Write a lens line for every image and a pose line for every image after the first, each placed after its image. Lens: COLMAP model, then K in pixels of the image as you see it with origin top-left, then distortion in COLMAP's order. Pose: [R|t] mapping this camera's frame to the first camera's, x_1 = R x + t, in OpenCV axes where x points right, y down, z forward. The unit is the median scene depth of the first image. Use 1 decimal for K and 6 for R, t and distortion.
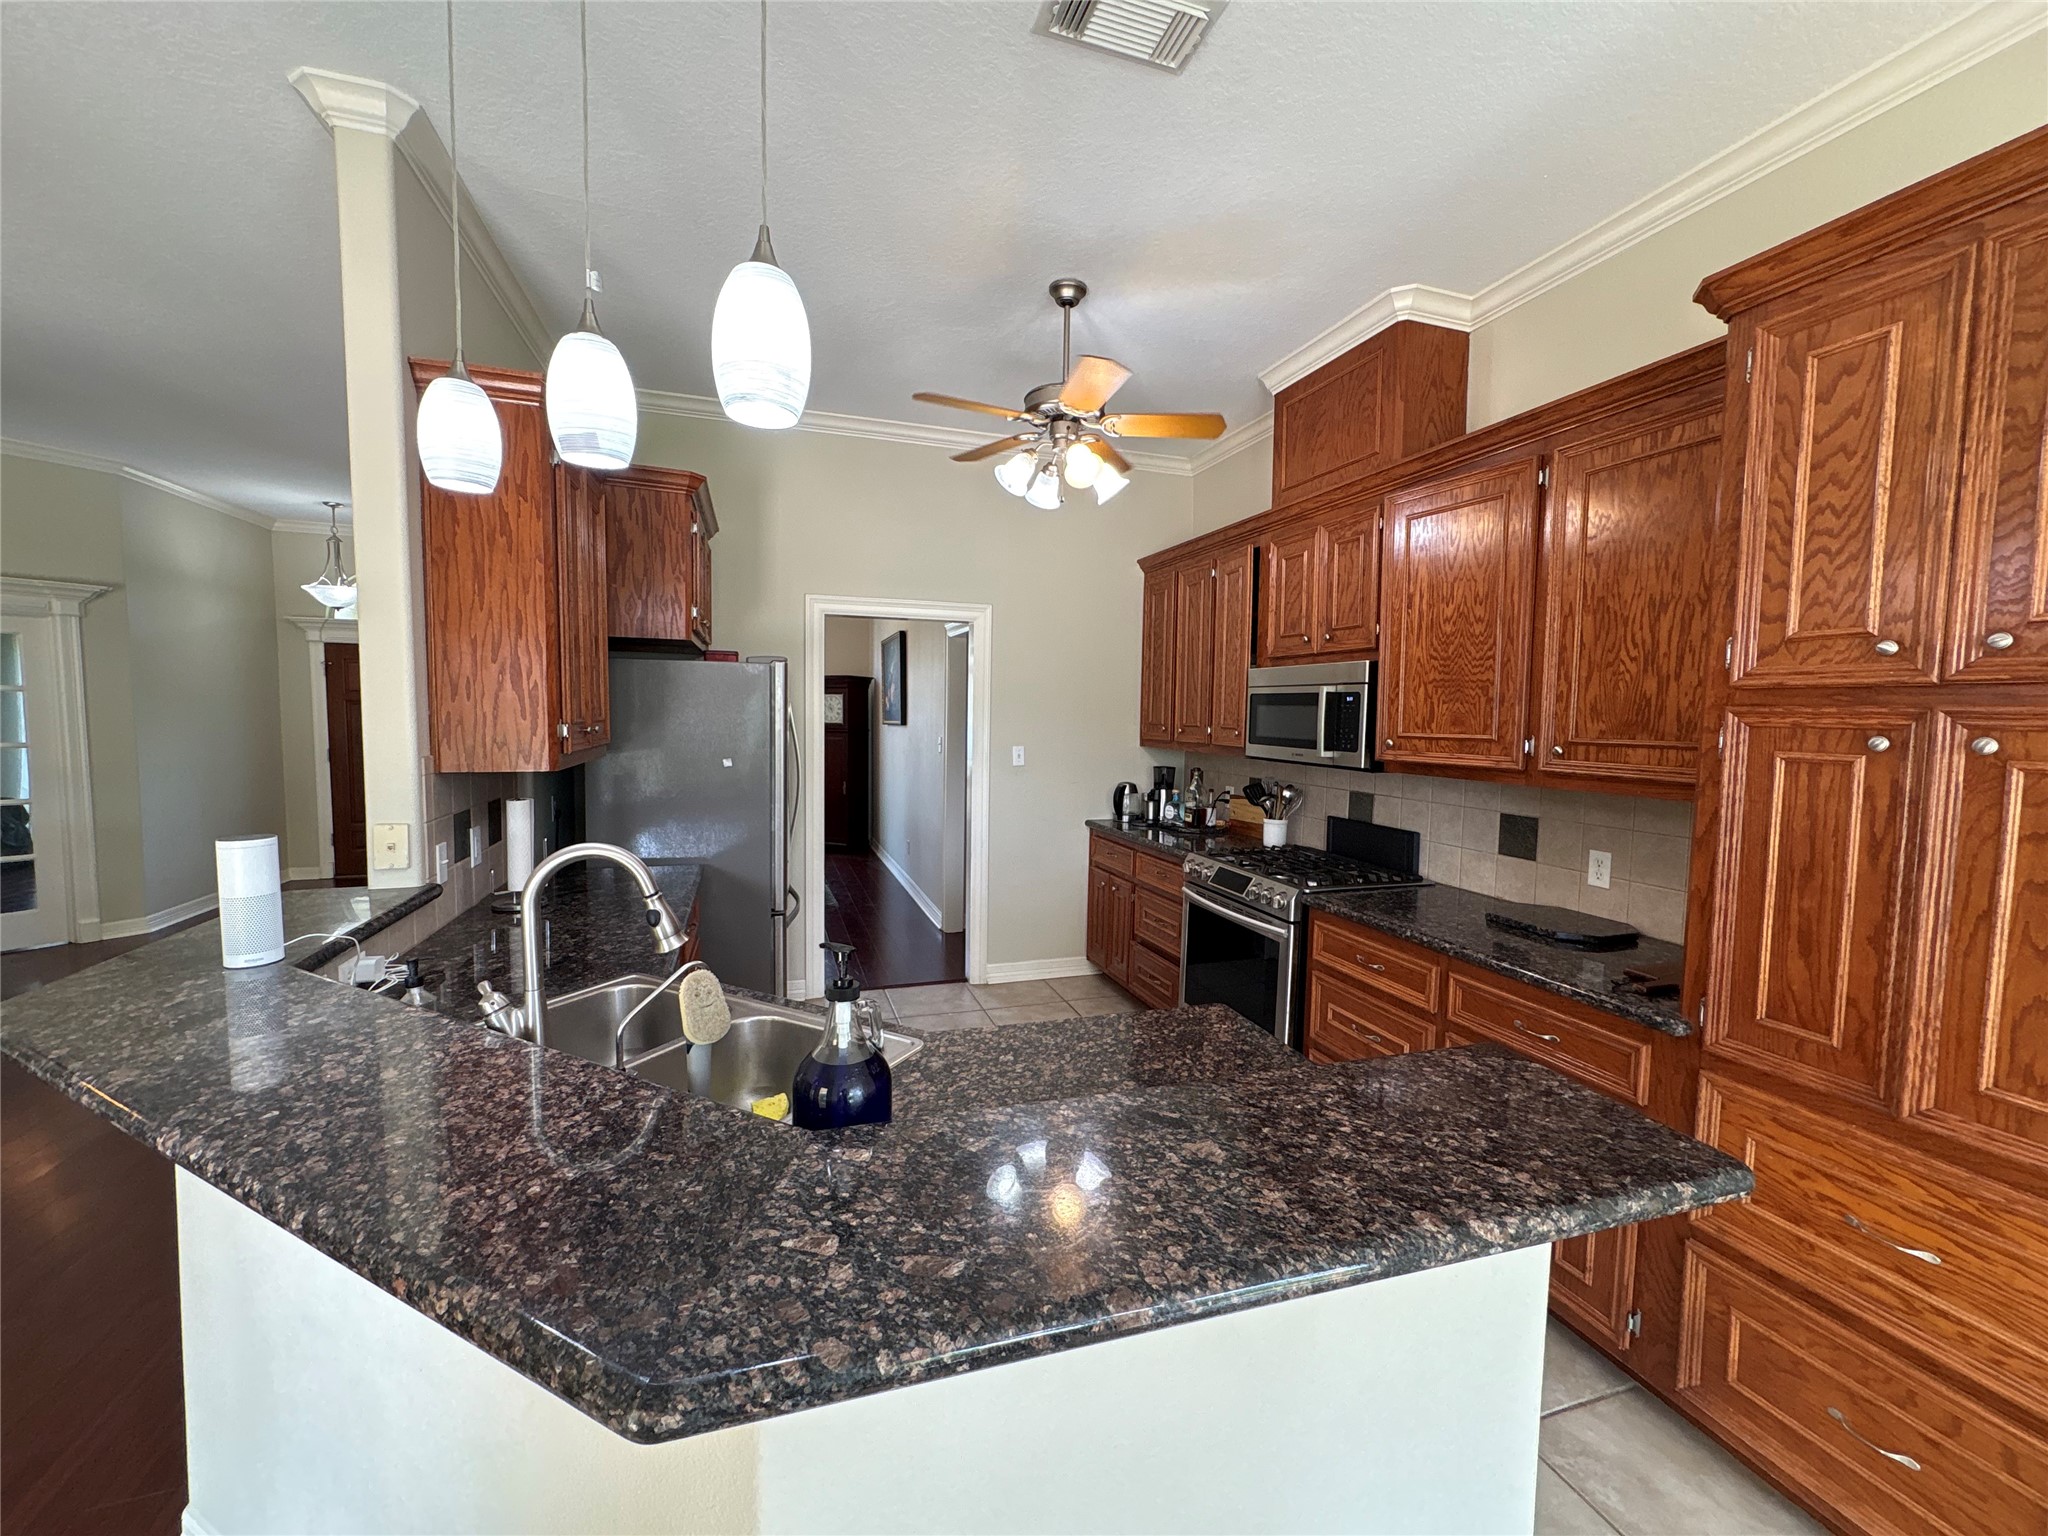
lens RADIAL K [[816.3, 0, 1025.2], [0, 816.3, 769.4], [0, 0, 1]] dist [0.001989, -0.000666]
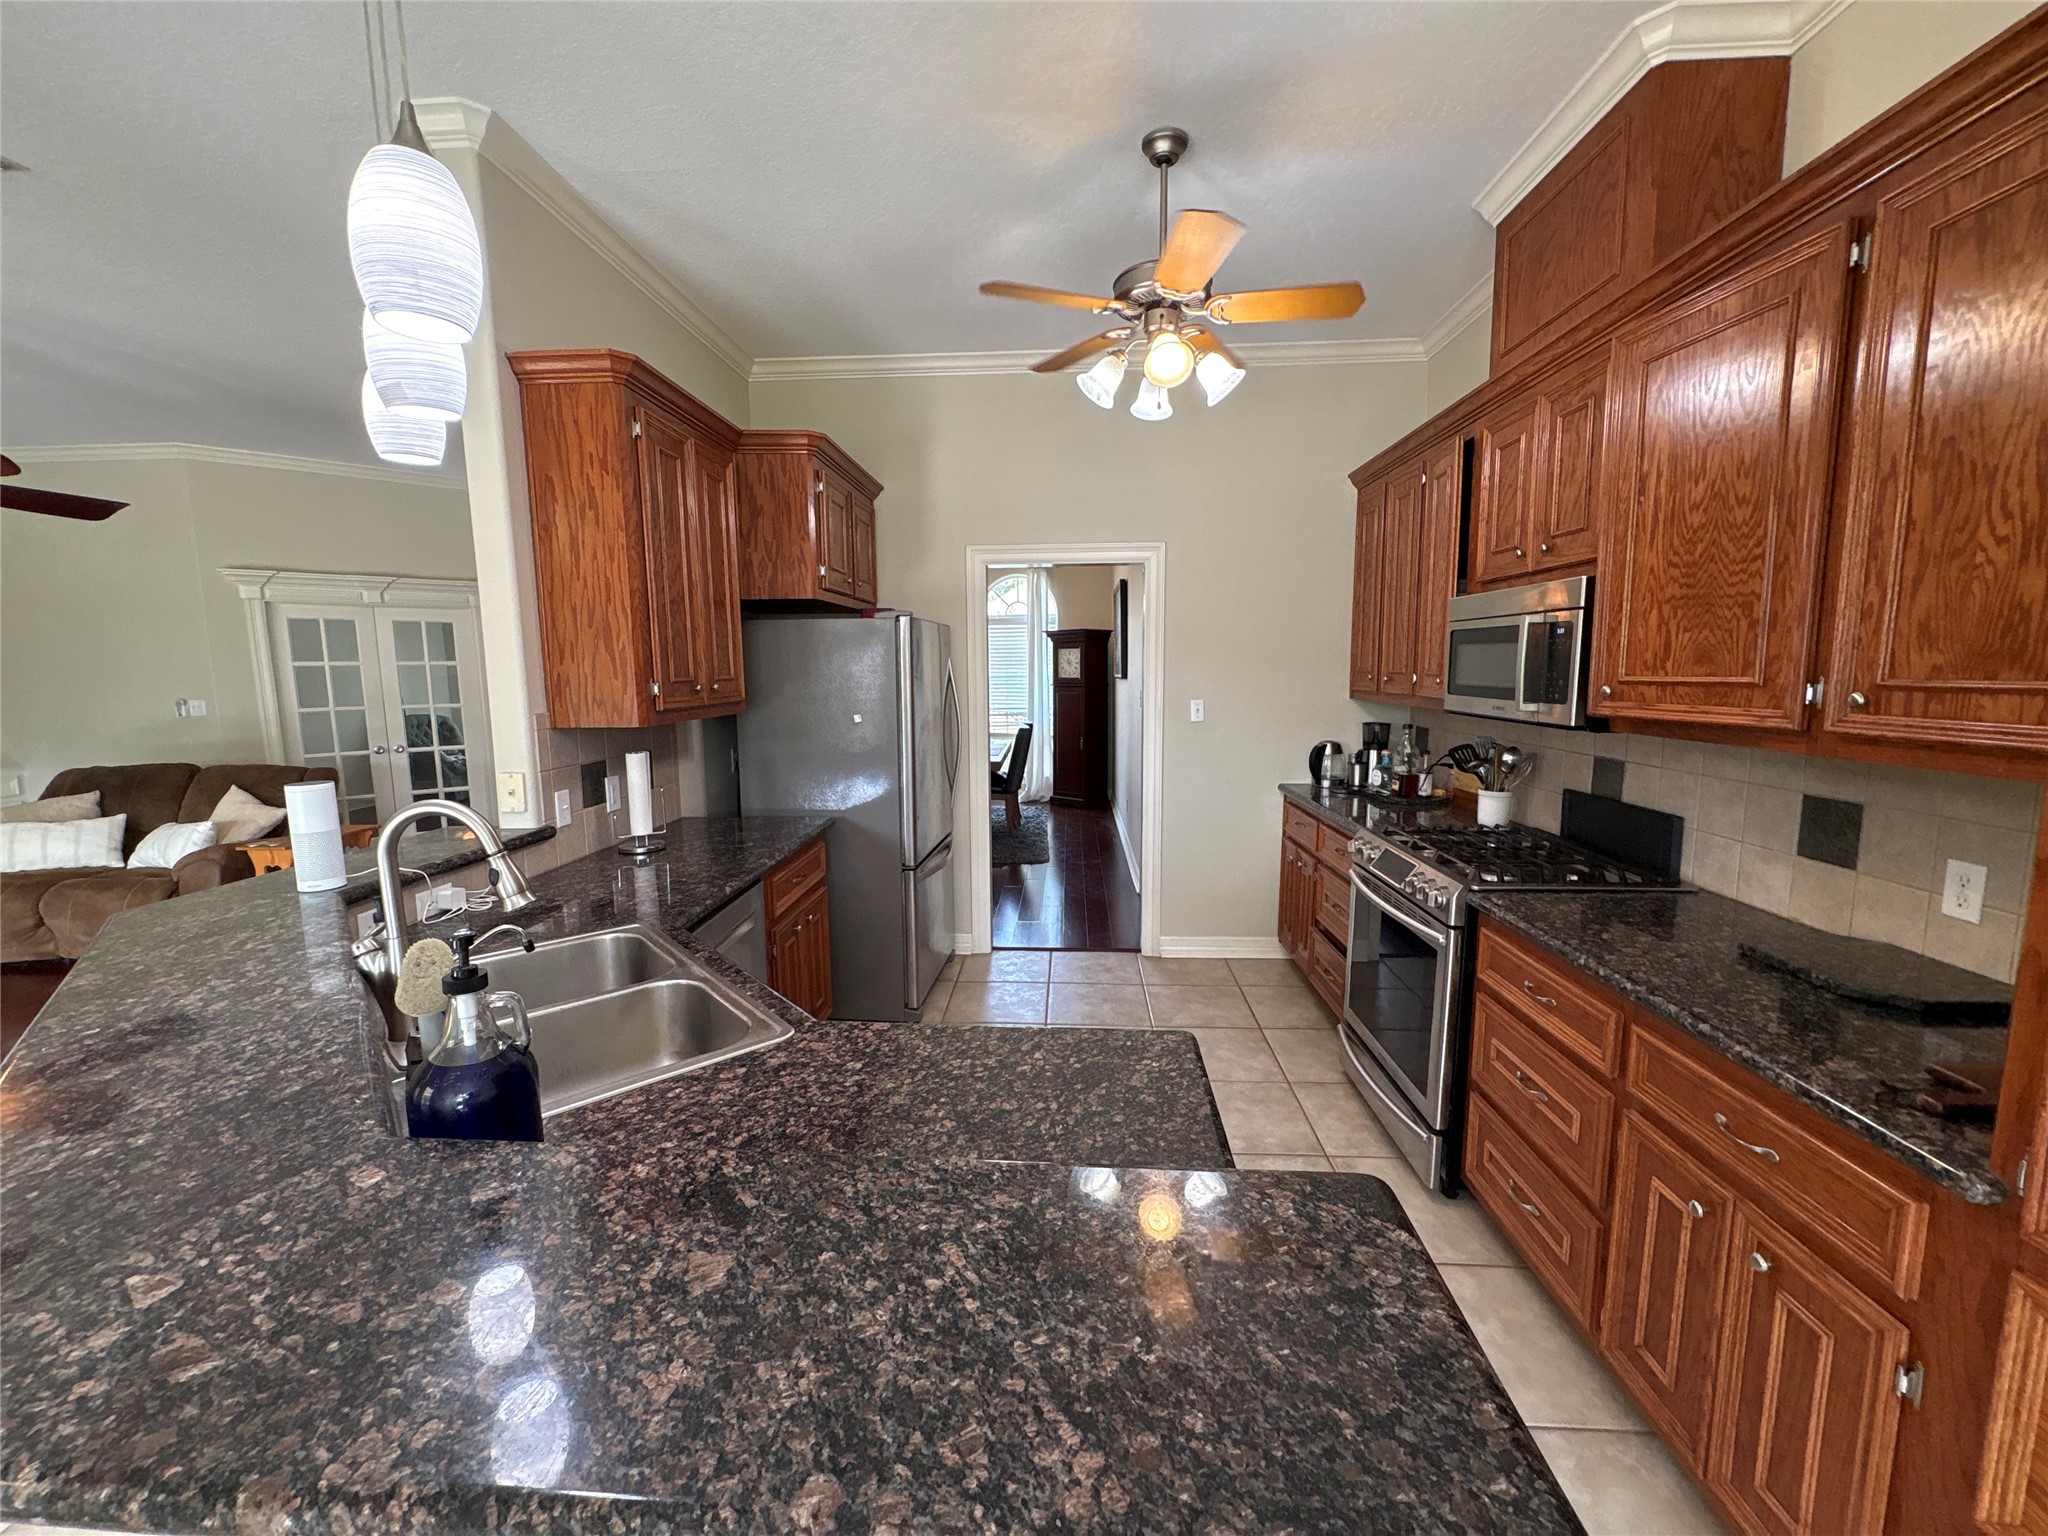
lens RADIAL K [[816.3, 0, 1021.5], [0, 816.3, 769.6], [0, 0, 1]] dist [0.001989, -0.000666]
pose [[0.930647, 0.022505, -0.365226, 0.242216], [-0.002322, 0.998450, 0.055608, -0.002526], [0.365911, -0.050904, 0.929257, 0.154424]]
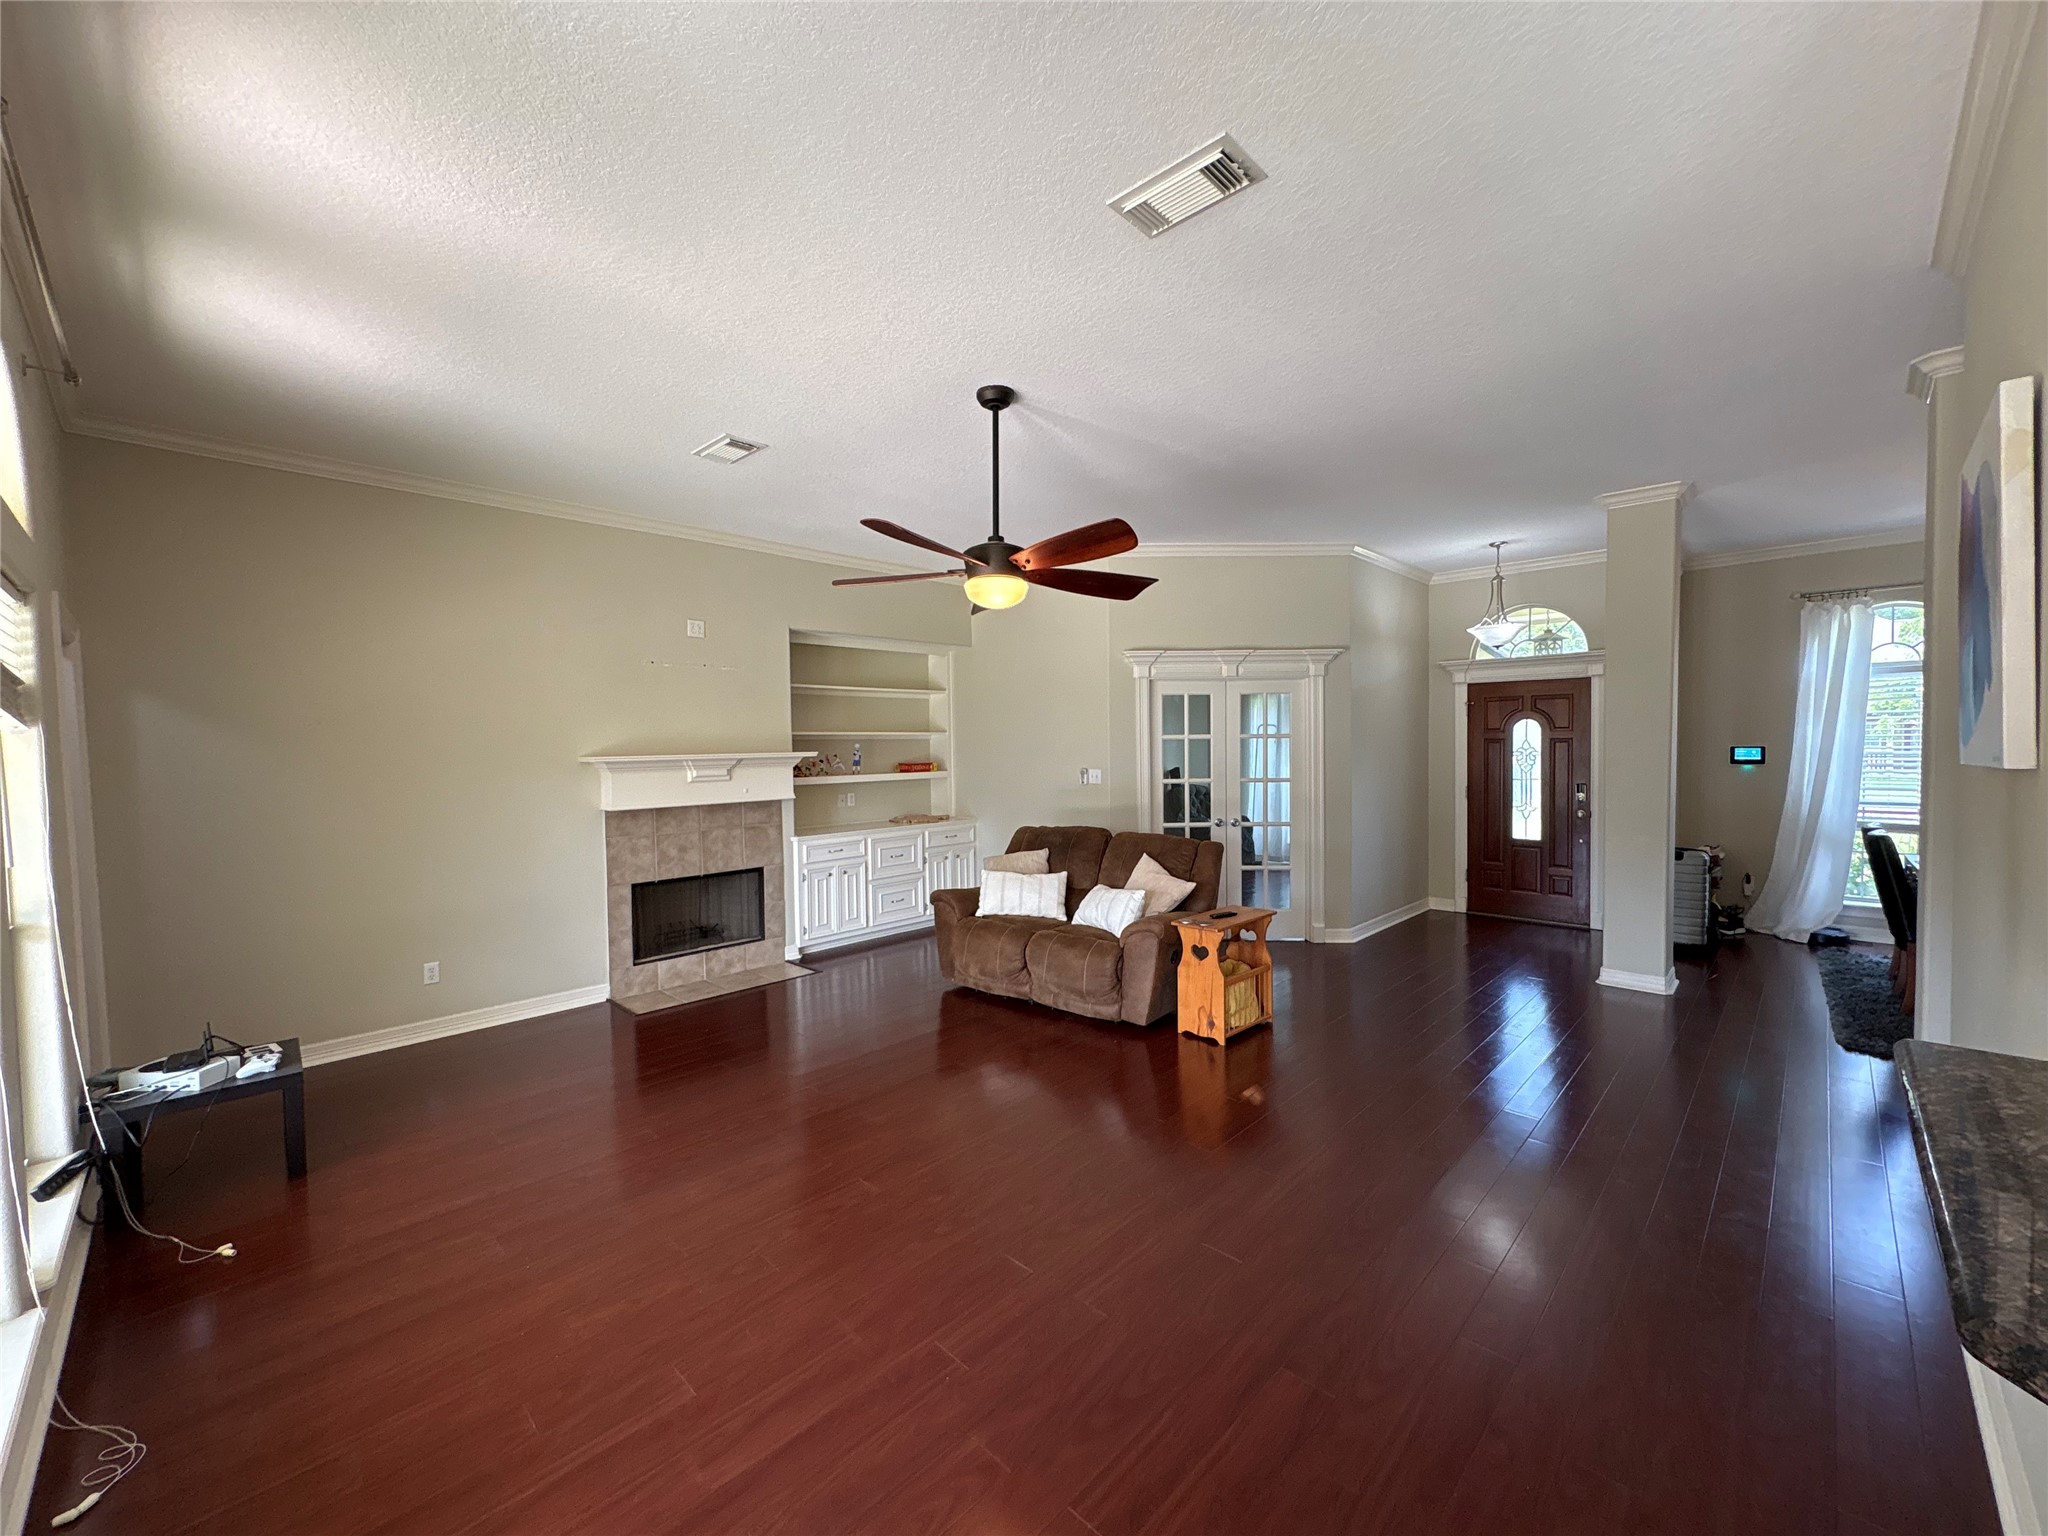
lens RADIAL K [[816.3, 0, 1015.2], [0, 816.3, 779.2], [0, 0, 1]] dist [0.001989, -0.000666]
pose [[0.452320, 0.016653, -0.891700, -0.526266], [-0.044172, 0.999017, -0.003749, -0.013916], [0.890761, 0.041084, 0.452611, 0.079210]]
